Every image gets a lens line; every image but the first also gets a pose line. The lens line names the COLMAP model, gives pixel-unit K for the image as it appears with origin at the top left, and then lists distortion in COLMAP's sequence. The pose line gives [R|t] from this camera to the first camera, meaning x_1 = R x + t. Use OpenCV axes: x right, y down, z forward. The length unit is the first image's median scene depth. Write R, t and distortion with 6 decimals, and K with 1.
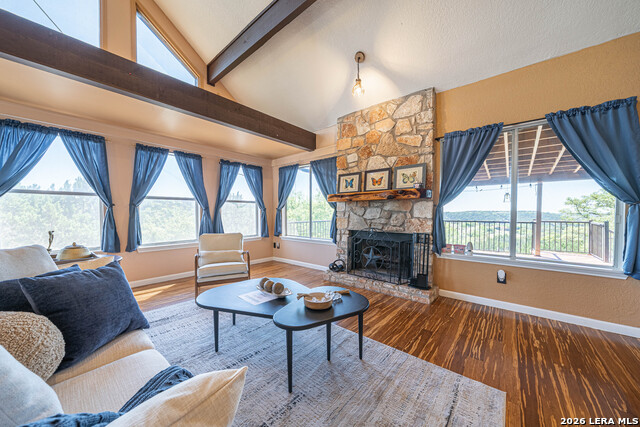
lens RADIAL K [[223.3, 0, 317.1], [0, 223.3, 215.1], [0, 0, 1]] dist [-0.001214, -0.000128]
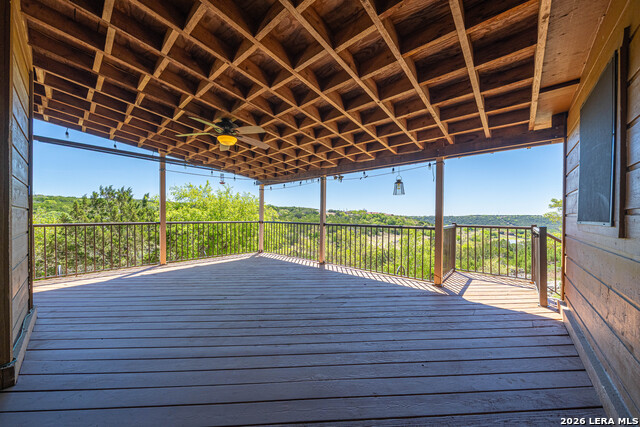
lens RADIAL K [[223.3, 0, 323.0], [0, 223.3, 216.3], [0, 0, 1]] dist [-0.001214, -0.000128]
pose [[0.999935, 0.009525, 0.006308, 5.407152], [-0.009477, 0.999926, -0.007605, 0.089162], [-0.006380, 0.007545, 0.999951, 3.221435]]
